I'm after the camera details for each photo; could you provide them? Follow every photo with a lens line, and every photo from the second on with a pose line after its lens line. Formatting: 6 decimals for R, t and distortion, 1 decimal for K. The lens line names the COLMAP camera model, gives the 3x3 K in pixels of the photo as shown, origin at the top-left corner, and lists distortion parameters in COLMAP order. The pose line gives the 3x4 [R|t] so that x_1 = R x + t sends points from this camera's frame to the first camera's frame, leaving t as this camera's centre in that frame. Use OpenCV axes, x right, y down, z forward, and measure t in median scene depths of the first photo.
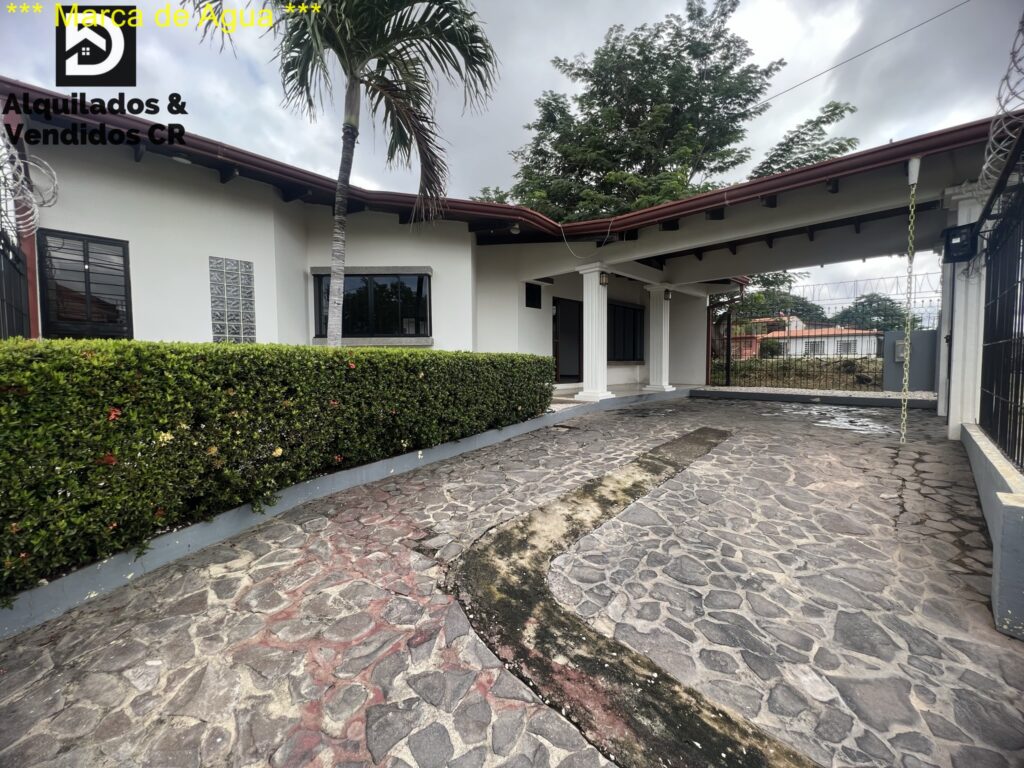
lens RADIAL K [[410.7, 0, 508.7], [0, 410.7, 382.0], [0, 0, 1]] dist [-0.000076, -0.000086]
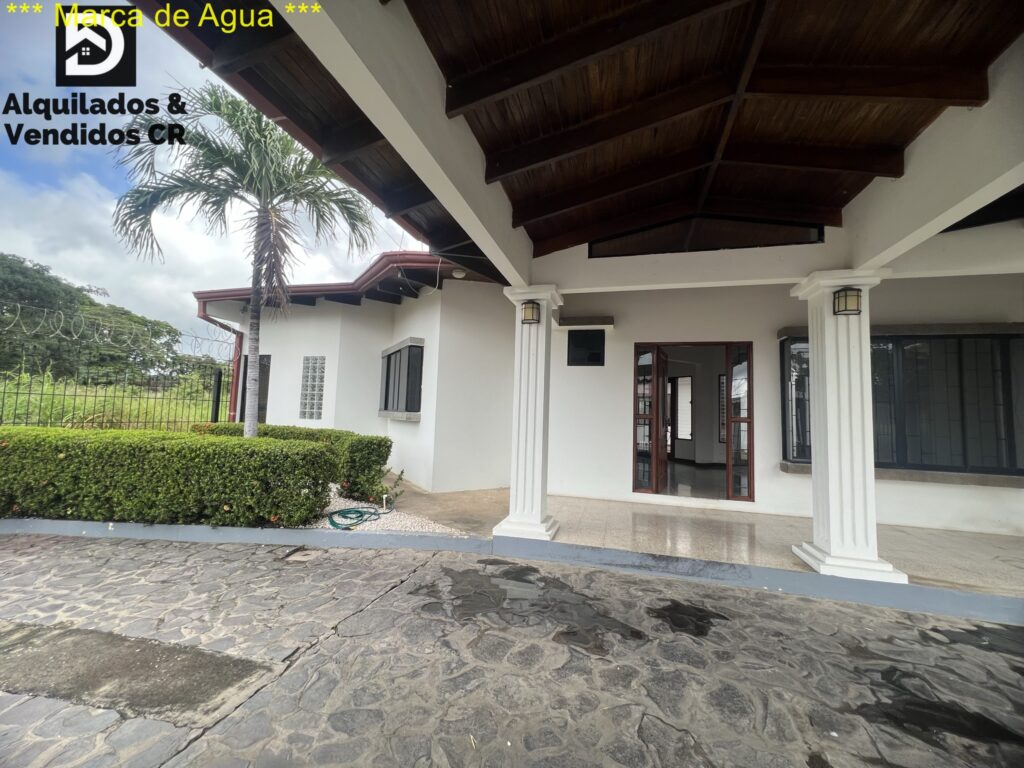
lens RADIAL K [[410.7, 0, 508.7], [0, 410.7, 382.0], [0, 0, 1]] dist [-0.000076, -0.000086]
pose [[0.494270, -0.045257, -0.868129, 0.911661], [-0.082247, 0.991730, -0.098528, -0.132531], [0.865409, 0.120101, 0.486460, 0.944928]]
